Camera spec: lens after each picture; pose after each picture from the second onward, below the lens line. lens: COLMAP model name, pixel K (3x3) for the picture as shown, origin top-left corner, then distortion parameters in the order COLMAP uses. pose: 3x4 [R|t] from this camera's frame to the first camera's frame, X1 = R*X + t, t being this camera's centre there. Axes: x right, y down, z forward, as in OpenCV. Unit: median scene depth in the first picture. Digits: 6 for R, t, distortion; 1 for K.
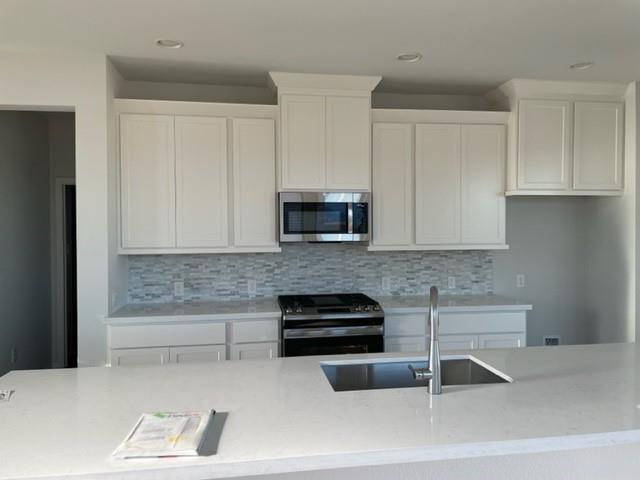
lens RADIAL K [[482.6, 0, 319.3], [0, 482.6, 234.2], [0, 0, 1]] dist [0.076042, -0.092531]
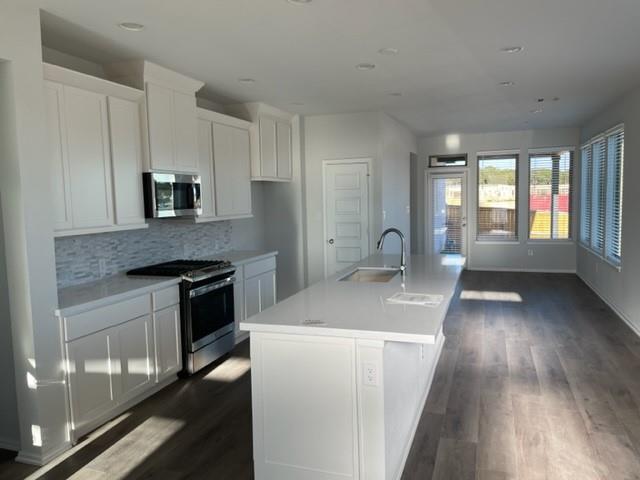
lens RADIAL K [[482.6, 0, 318.9], [0, 482.6, 237.0], [0, 0, 1]] dist [0.076042, -0.092531]
pose [[0.482703, -0.079198, 0.872196, -0.798574], [0.035109, 0.996852, 0.071086, -0.006139], [-0.875080, -0.003692, 0.483964, 0.123360]]
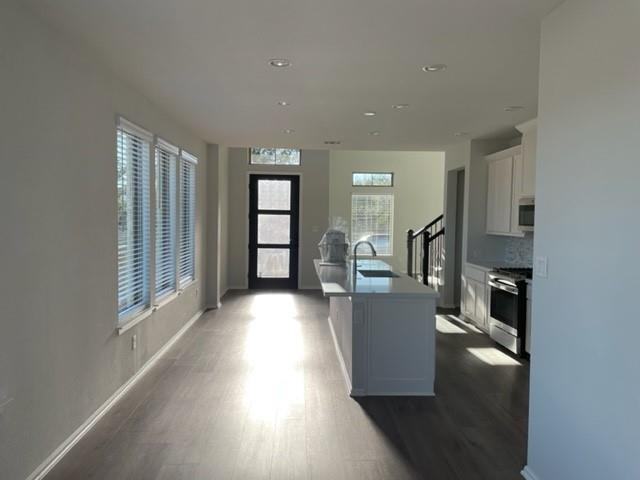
lens RADIAL K [[482.6, 0, 326.3], [0, 482.6, 236.5], [0, 0, 1]] dist [0.076042, -0.092531]
pose [[-0.108959, 0.043752, -0.993083, 1.458230], [-0.028296, 0.998490, 0.047095, -0.020665], [0.993643, 0.033231, -0.107557, 0.501447]]
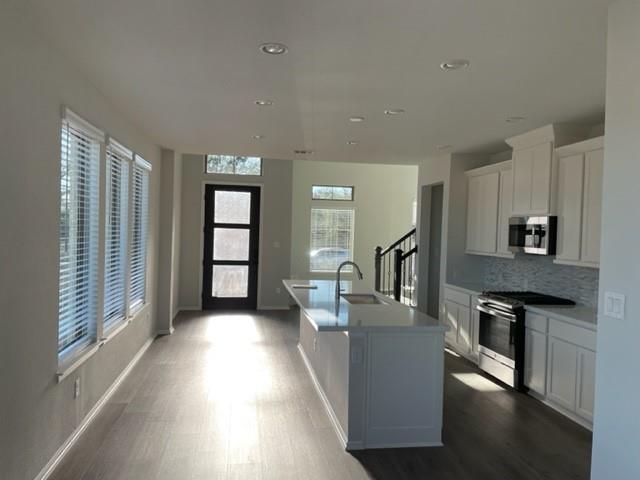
lens RADIAL K [[482.6, 0, 319.5], [0, 482.6, 239.8], [0, 0, 1]] dist [0.076042, -0.092531]
pose [[-0.007617, 0.023876, -0.999686, 1.304444], [-0.042838, 0.998789, 0.024181, -0.028124], [0.999053, 0.043009, -0.006585, 0.396127]]
